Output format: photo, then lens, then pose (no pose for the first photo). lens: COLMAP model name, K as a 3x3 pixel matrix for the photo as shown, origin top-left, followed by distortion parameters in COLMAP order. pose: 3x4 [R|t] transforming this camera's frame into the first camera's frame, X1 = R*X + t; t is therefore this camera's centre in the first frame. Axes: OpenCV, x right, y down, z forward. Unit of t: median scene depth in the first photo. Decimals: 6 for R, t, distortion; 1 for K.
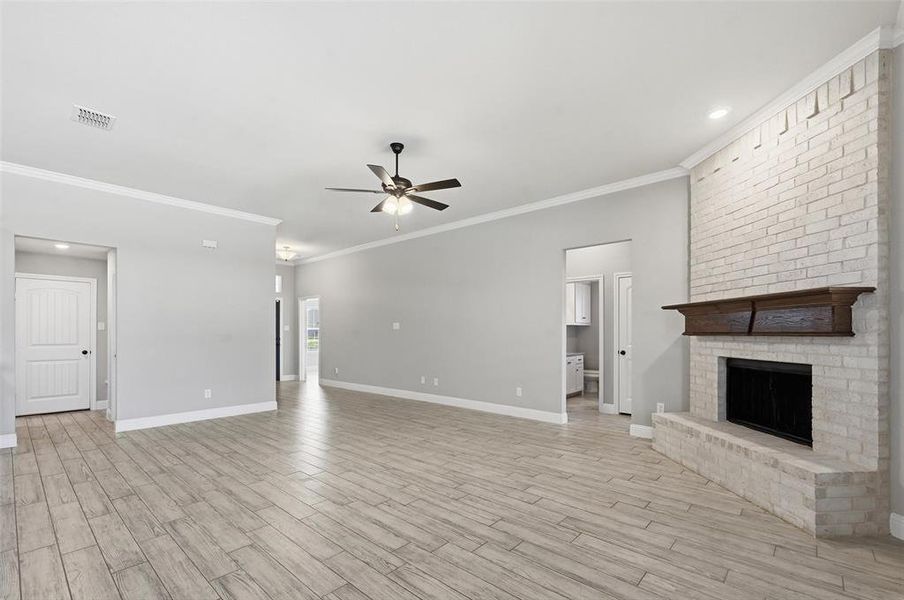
lens RADIAL K [[395.6, 0, 445.6], [0, 395.6, 330.1], [0, 0, 1]] dist [0.007106, -0.000134]
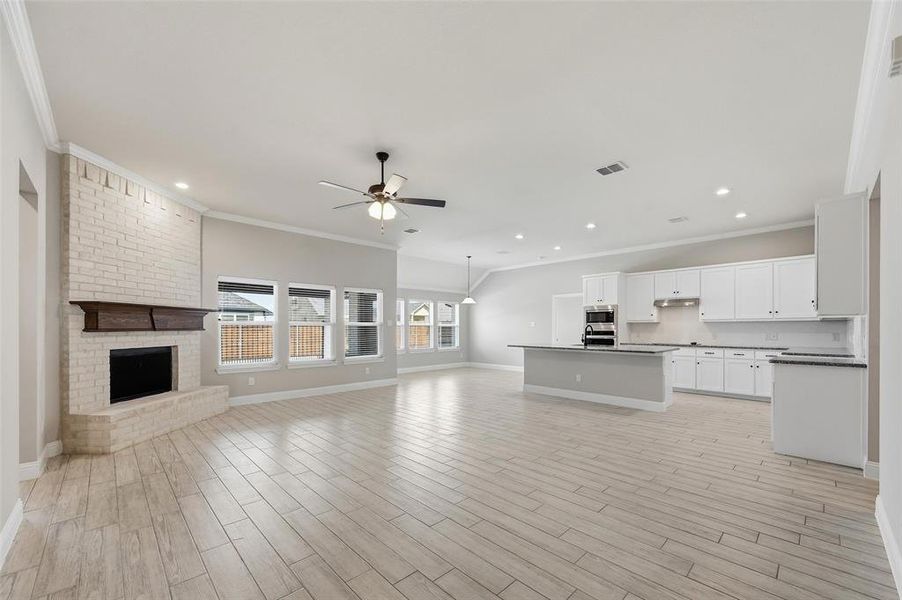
lens RADIAL K [[355.0, 0, 443.2], [0, 355.0, 329.3], [0, 0, 1]] dist [0.003204, 0.000143]
pose [[-0.996942, -0.000790, 0.078141, -0.302941], [-0.001136, 0.999990, -0.004380, 0.009010], [-0.078136, -0.004455, -0.996933, 1.643711]]
